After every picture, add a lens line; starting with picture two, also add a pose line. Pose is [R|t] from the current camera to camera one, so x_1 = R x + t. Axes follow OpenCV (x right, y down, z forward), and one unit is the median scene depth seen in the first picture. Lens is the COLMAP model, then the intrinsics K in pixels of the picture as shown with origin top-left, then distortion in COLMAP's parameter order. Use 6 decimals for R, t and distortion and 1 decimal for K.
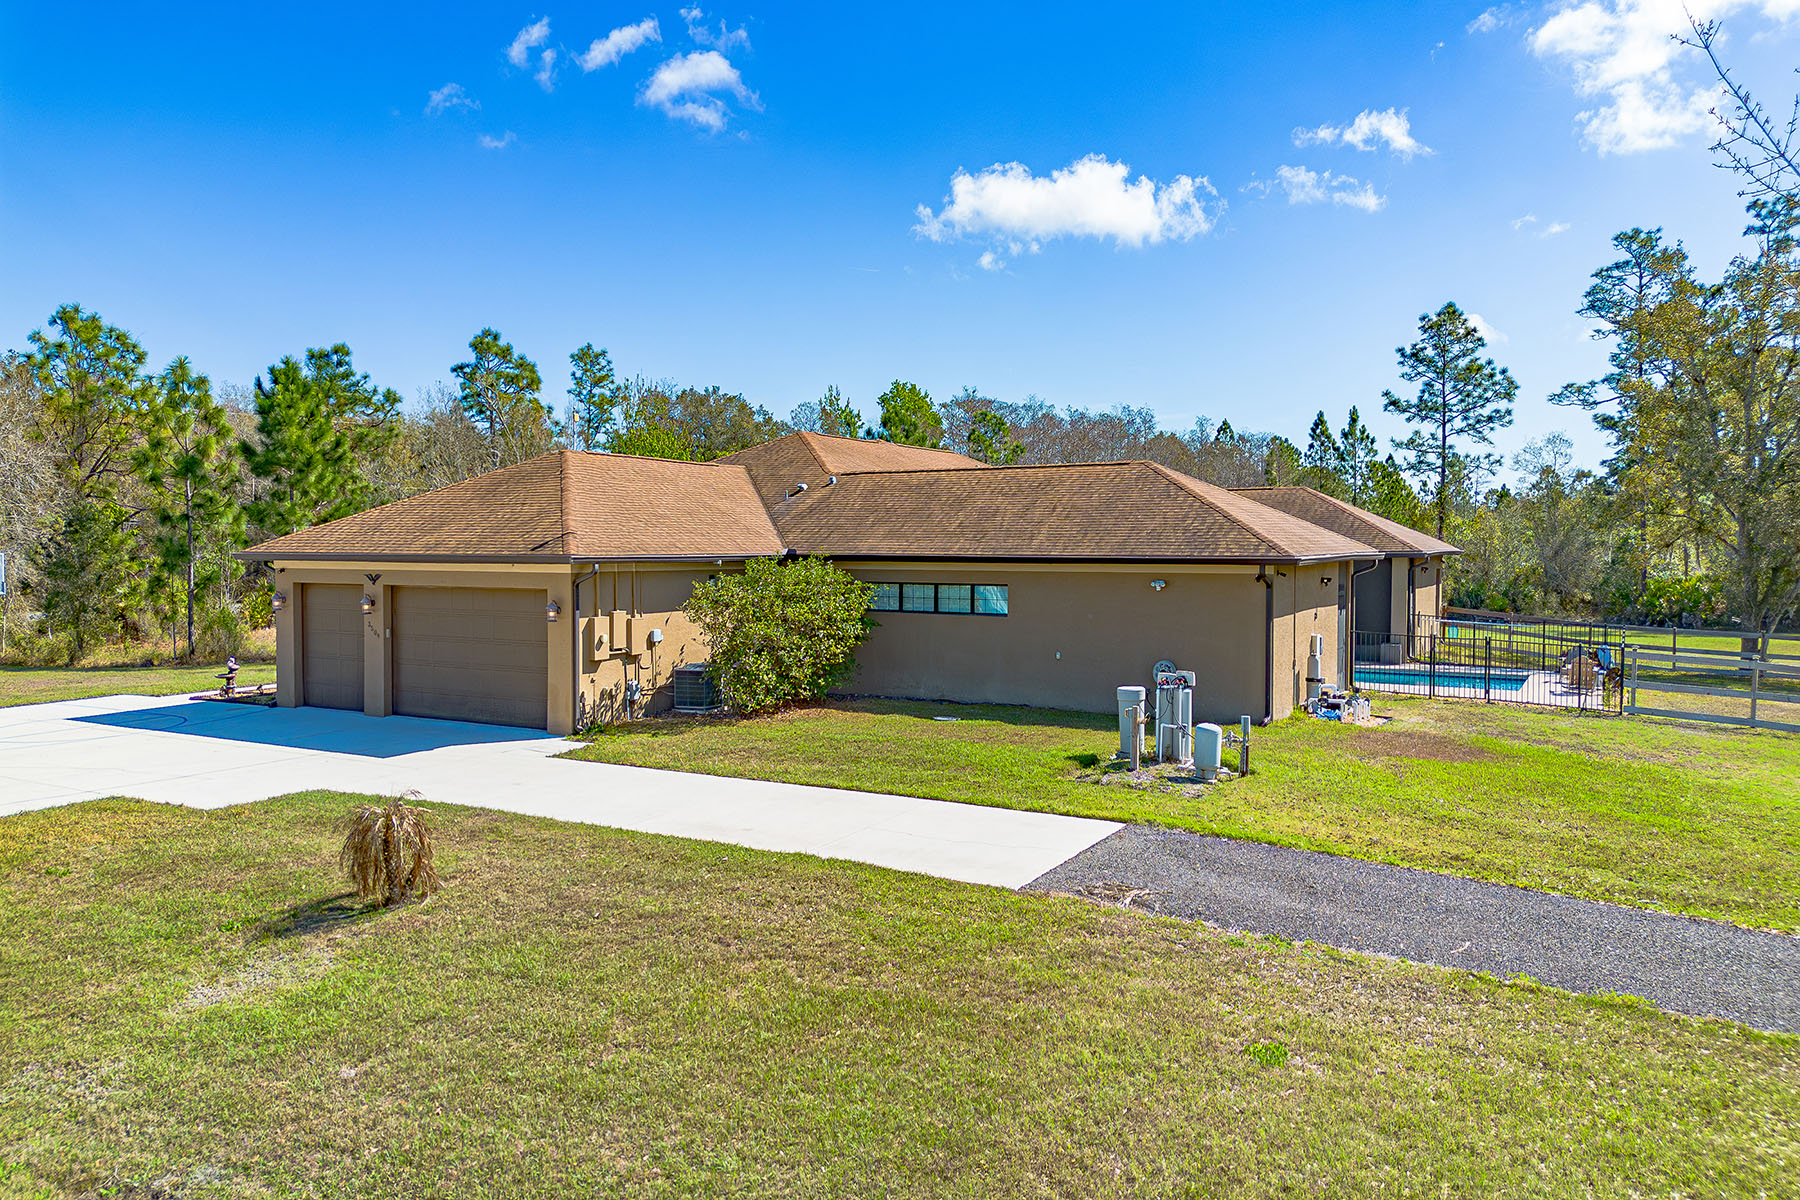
lens RADIAL K [[1268.9, 0, 901.6], [0, 1268.9, 600.3], [0, 0, 1]] dist [0.027785, -0.027341]
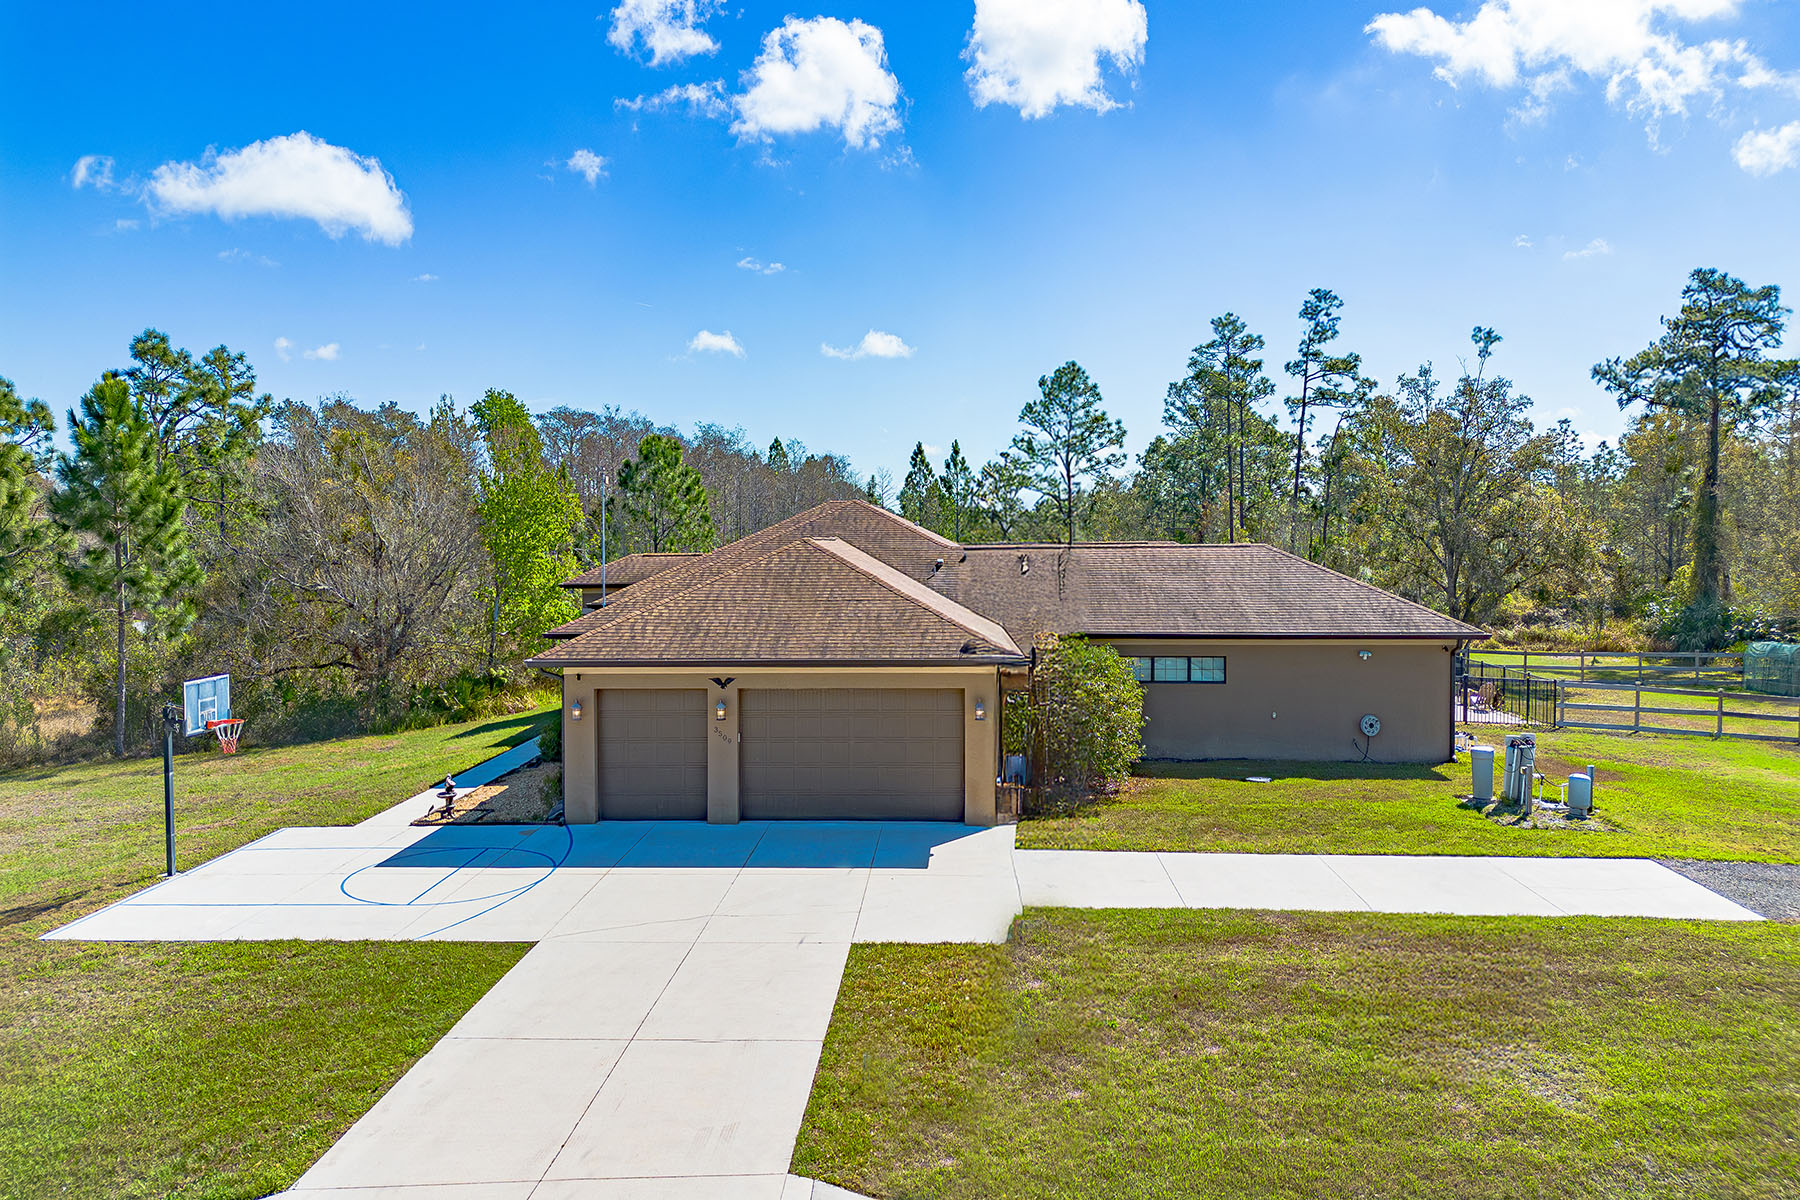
lens RADIAL K [[1268.9, 0, 896.0], [0, 1268.9, 604.2], [0, 0, 1]] dist [0.027785, -0.027341]
pose [[0.889352, -0.029346, 0.456280, -0.263898], [0.025498, 0.999568, 0.014590, -0.031306], [-0.456511, -0.001342, 0.889717, 0.031629]]
